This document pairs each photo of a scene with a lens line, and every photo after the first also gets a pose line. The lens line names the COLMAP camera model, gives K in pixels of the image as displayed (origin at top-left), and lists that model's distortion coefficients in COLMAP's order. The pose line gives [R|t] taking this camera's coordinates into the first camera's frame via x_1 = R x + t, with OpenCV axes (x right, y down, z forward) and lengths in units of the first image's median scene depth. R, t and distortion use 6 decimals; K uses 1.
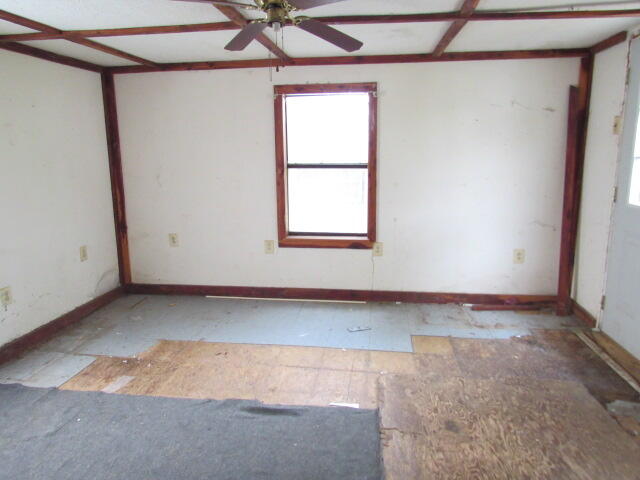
lens RADIAL K [[457.9, 0, 318.8], [0, 457.9, 240.2], [0, 0, 1]] dist [-0.036611, 0.005812]
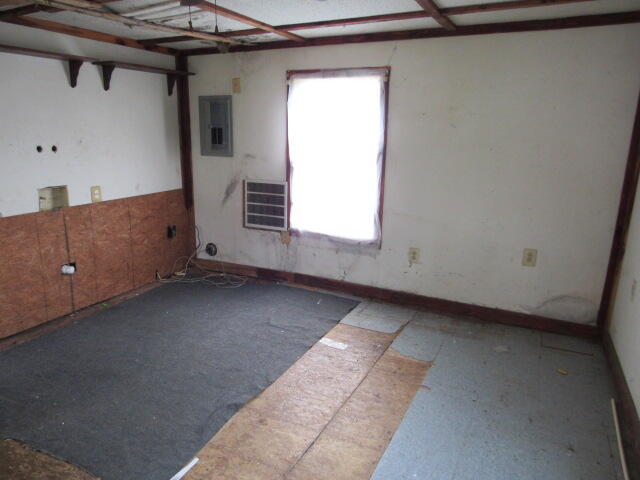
lens RADIAL K [[457.9, 0, 318.8], [0, 457.9, 240.2], [0, 0, 1]] dist [-0.036611, 0.005812]
pose [[-0.316018, 0.214878, -0.924099, 0.427261], [-0.211726, 0.933479, 0.289464, -0.182322], [0.924827, 0.287132, -0.249501, 0.940813]]
